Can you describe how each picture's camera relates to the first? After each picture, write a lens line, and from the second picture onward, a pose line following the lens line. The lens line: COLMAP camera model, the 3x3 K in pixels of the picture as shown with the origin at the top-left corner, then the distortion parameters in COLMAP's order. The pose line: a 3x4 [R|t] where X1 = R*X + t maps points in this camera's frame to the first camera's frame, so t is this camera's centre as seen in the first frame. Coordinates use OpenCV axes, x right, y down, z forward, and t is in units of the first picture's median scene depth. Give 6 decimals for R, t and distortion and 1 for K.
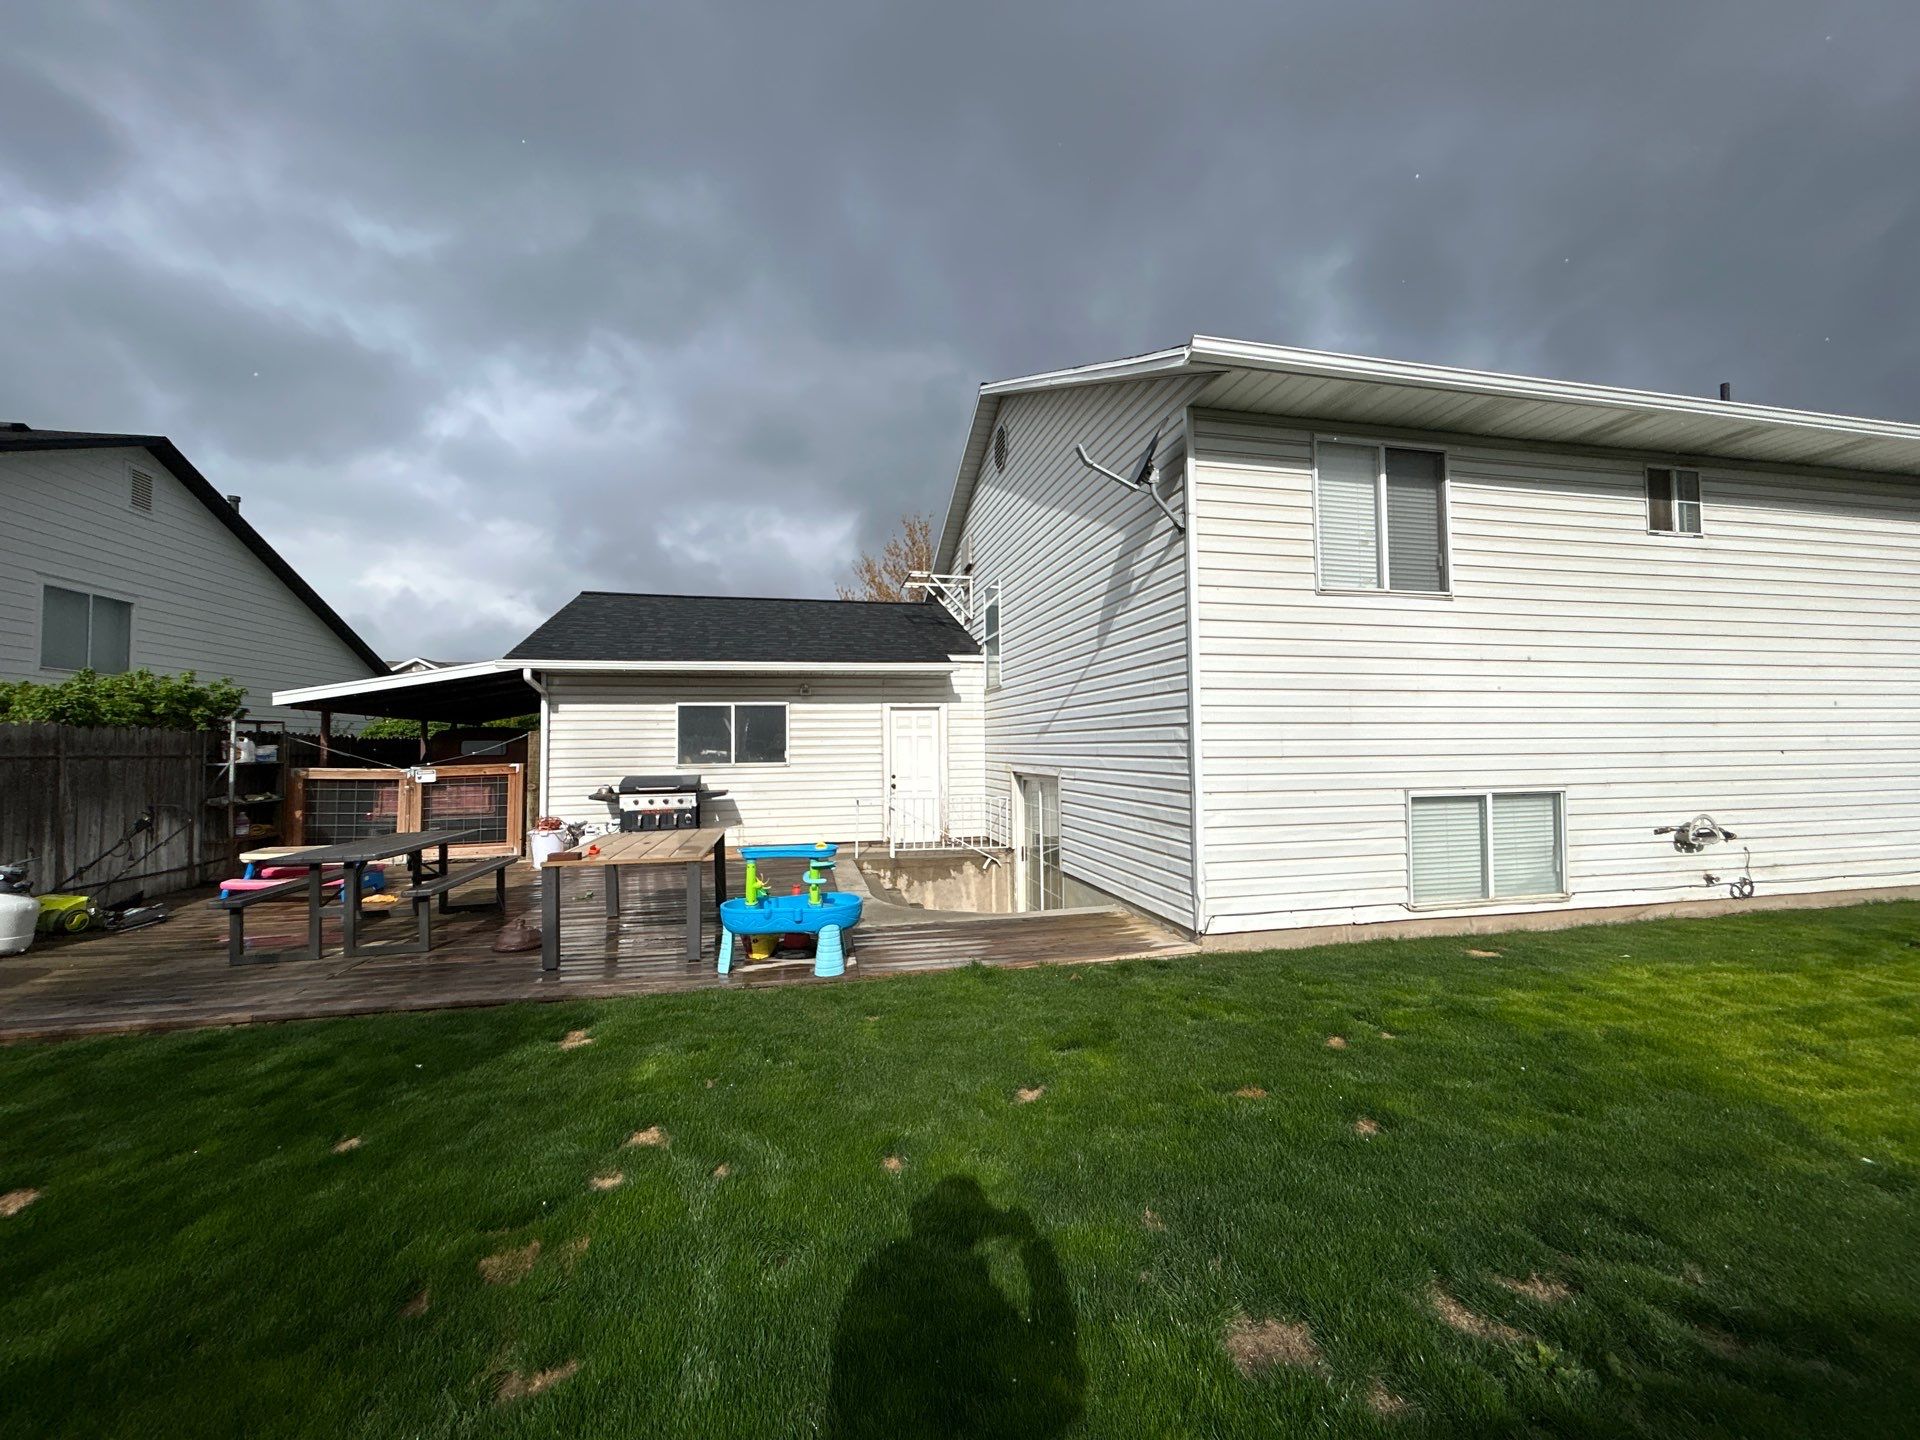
lens RADIAL K [[773.9, 0, 960.7], [0, 773.9, 715.5], [0, 0, 1]] dist [0.000542, -0.000285]
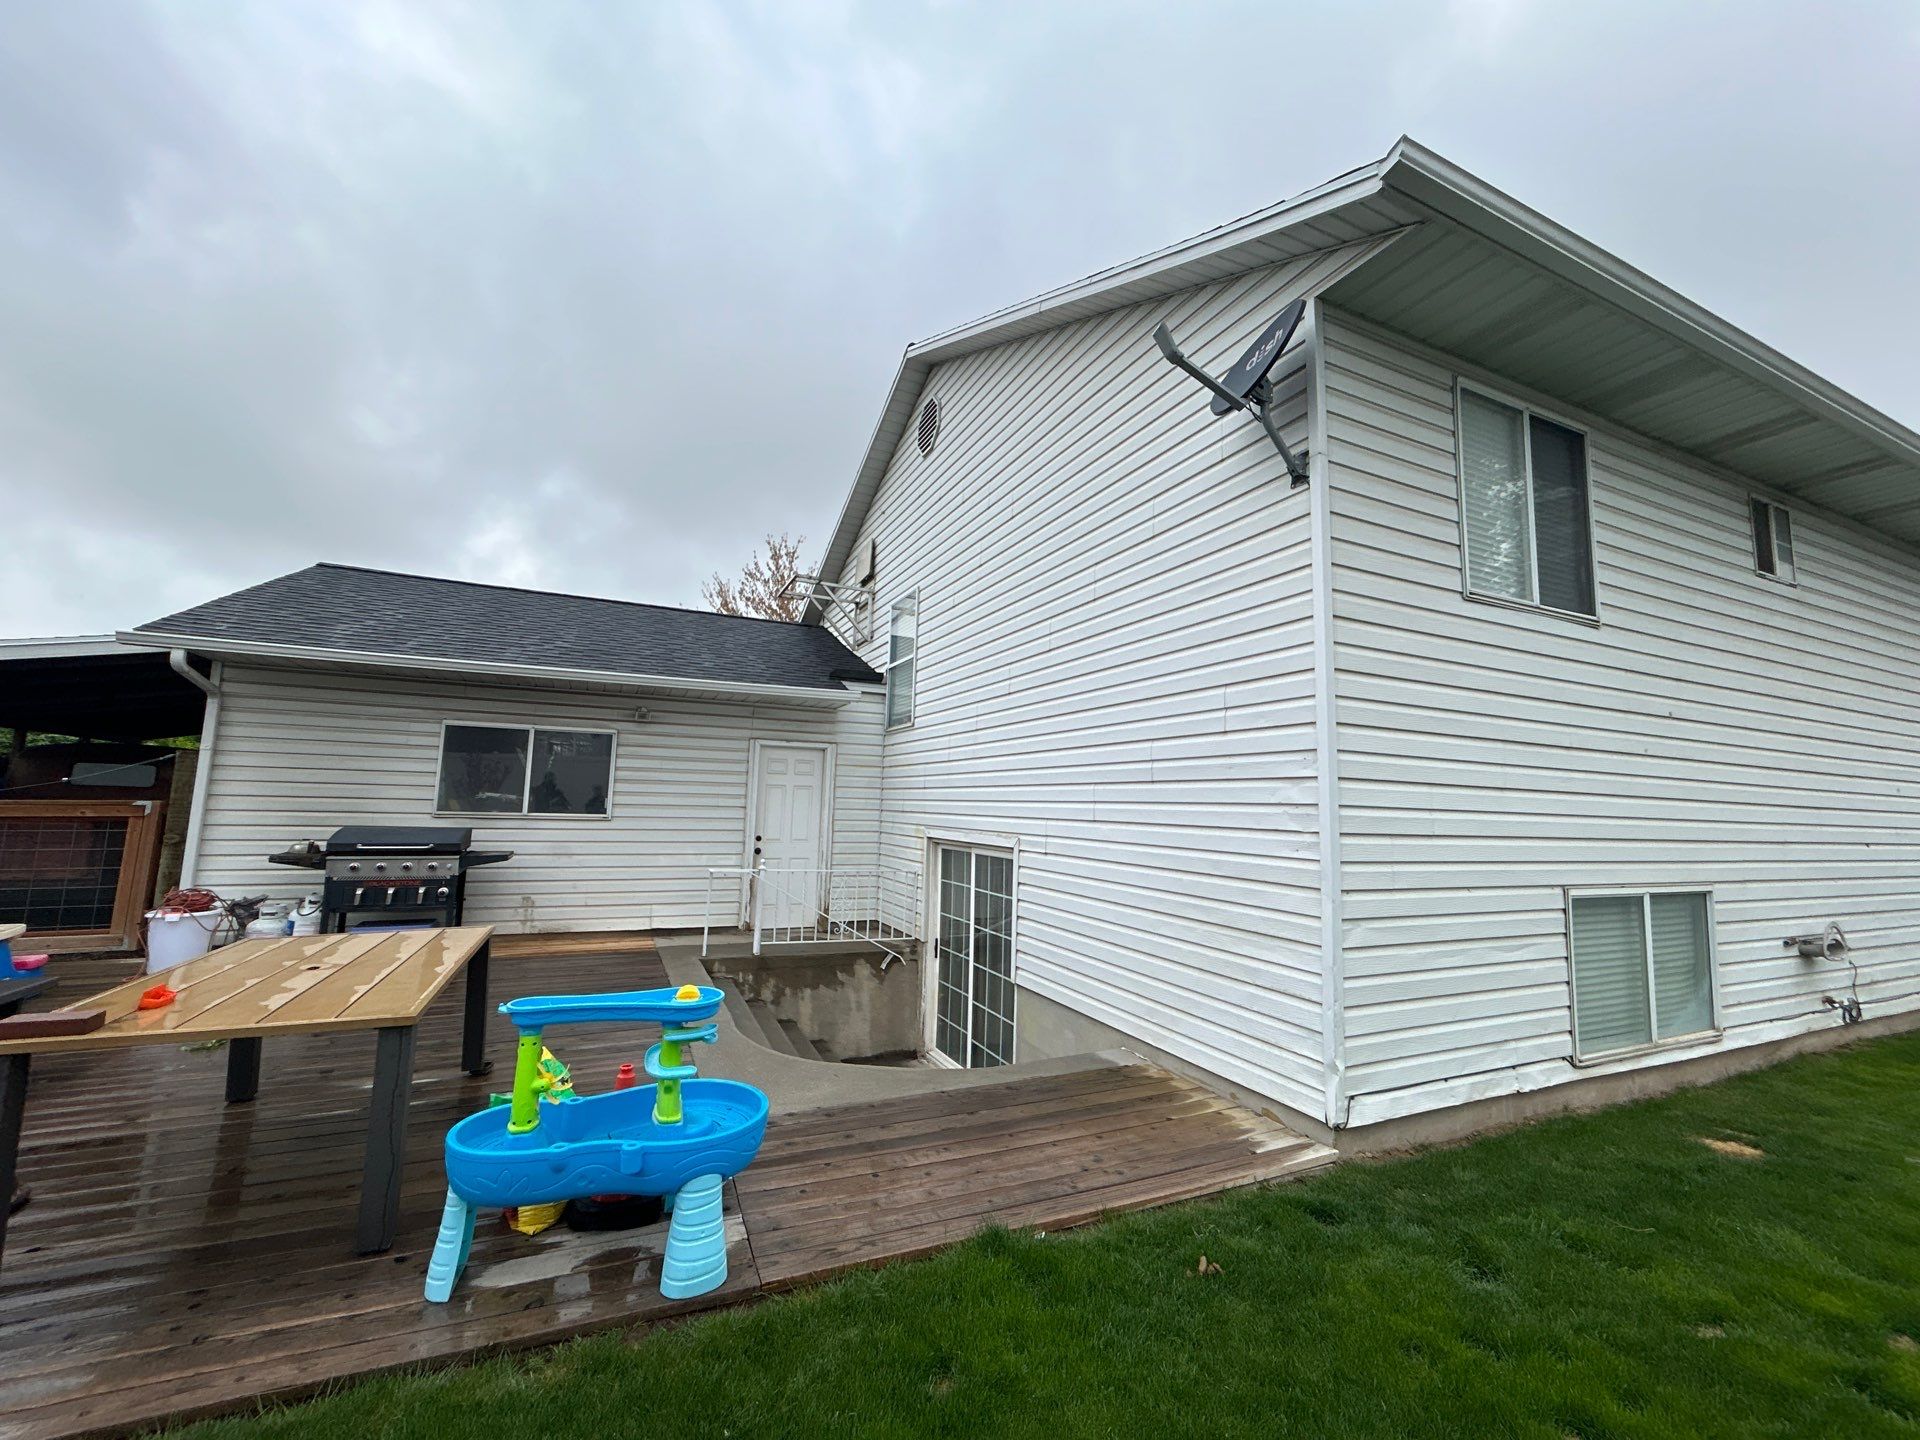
lens RADIAL K [[773.9, 0, 959.0], [0, 773.9, 715.7], [0, 0, 1]] dist [0.000542, -0.000285]
pose [[0.976565, 0.062156, 0.206051, -0.095998], [-0.046492, 0.995709, -0.080016, 0.019273], [-0.210141, 0.068561, 0.975264, 0.362376]]
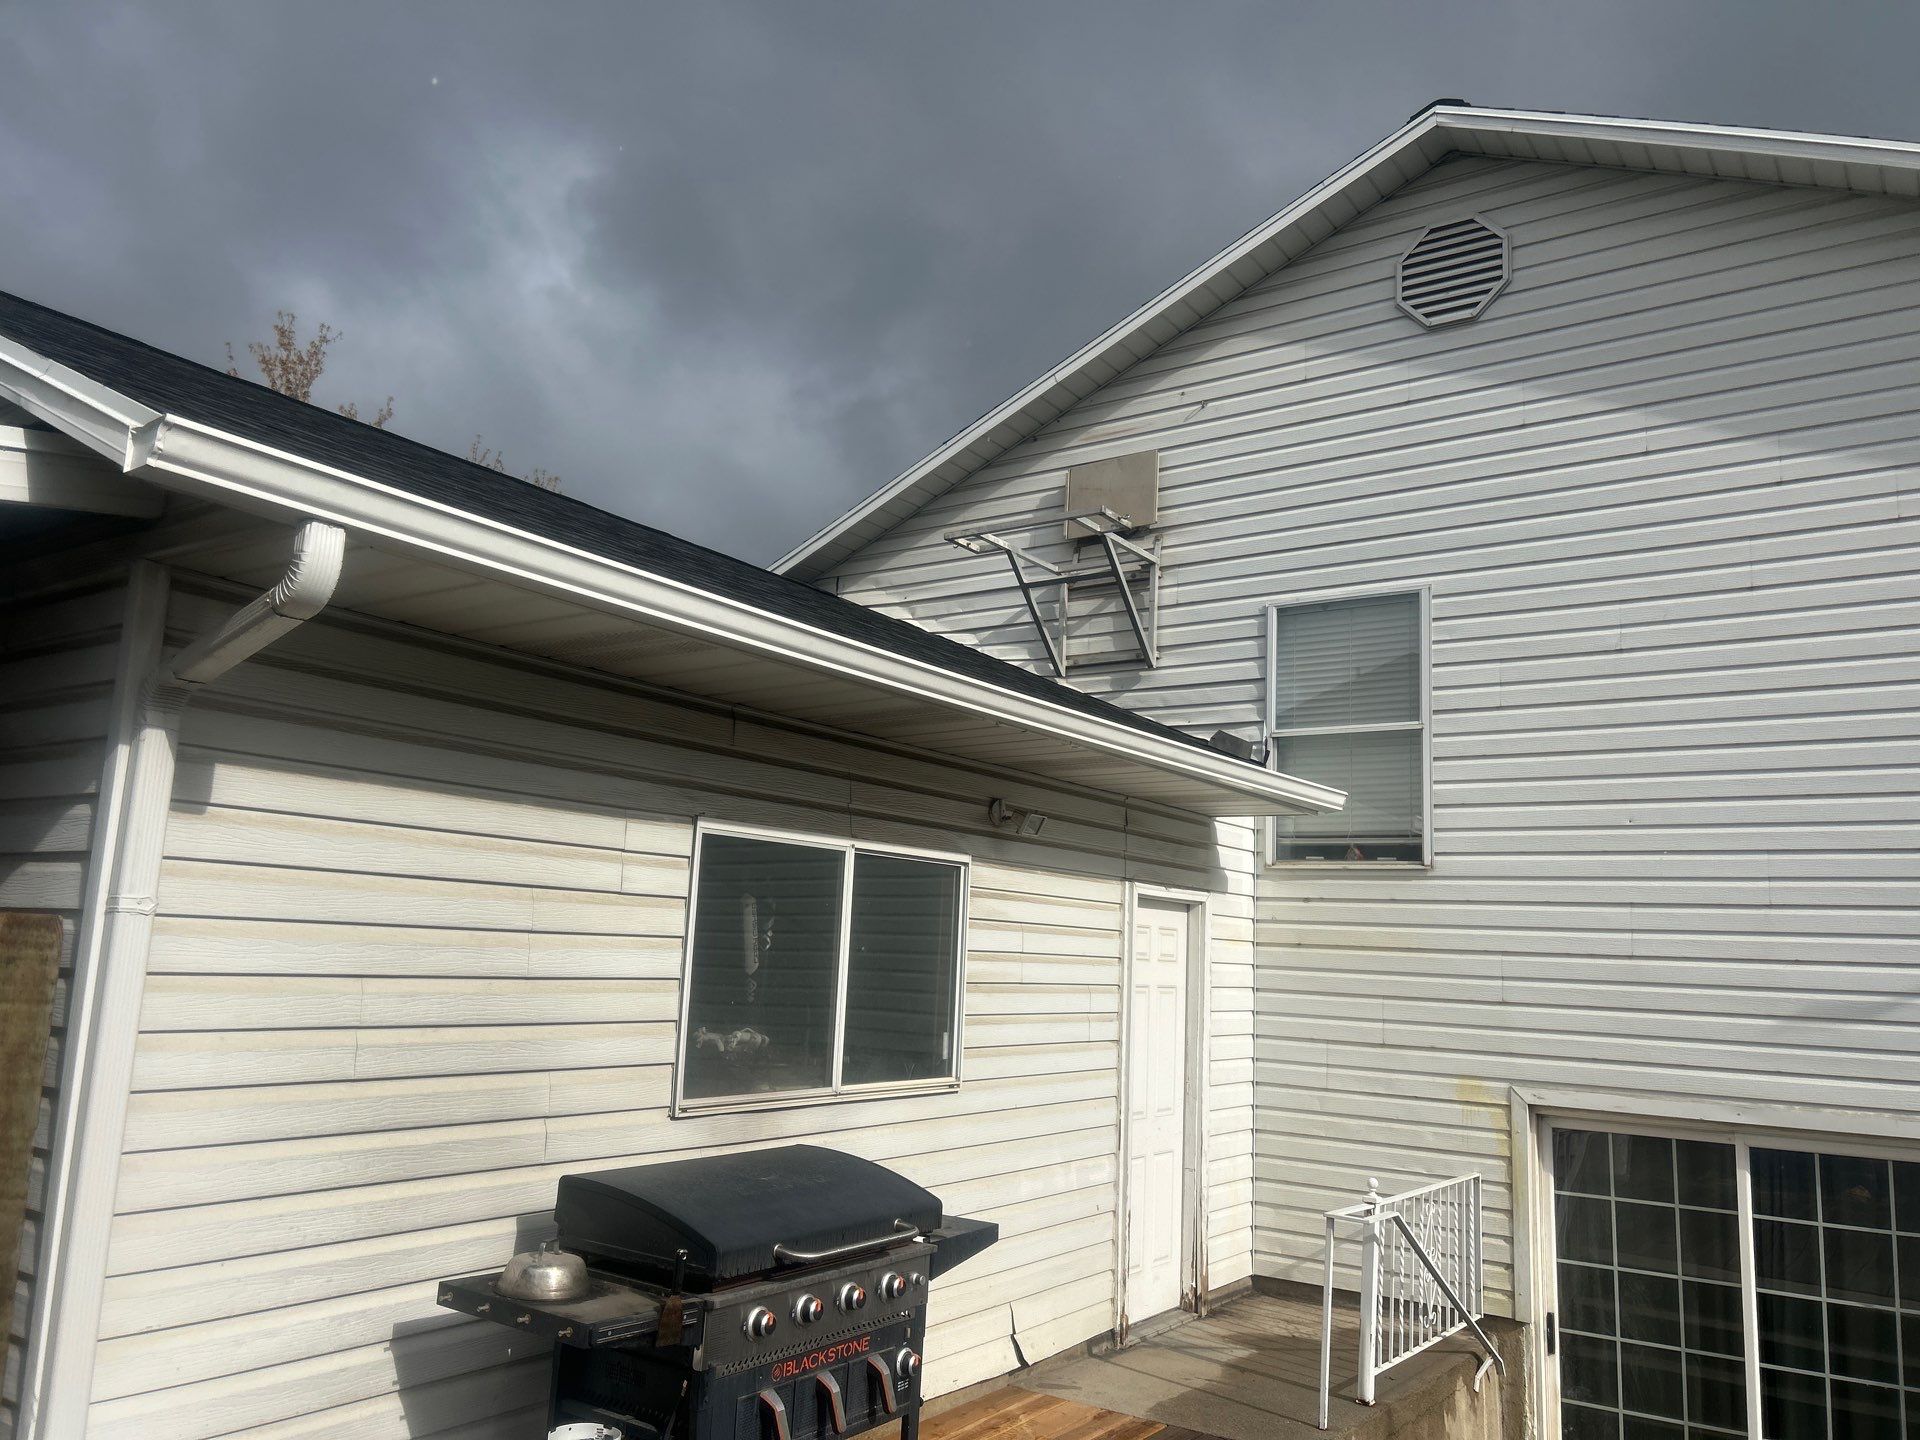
lens RADIAL K [[1458.5, 0, 965.5], [0, 1458.5, 727.5], [0, 0, 1]] dist [0.052198, -0.050253]
pose [[0.709407, 0.149174, 0.688831, -0.936245], [-0.075735, 0.987820, -0.135925, 0.014060], [-0.700718, 0.044257, 0.712065, 0.981708]]
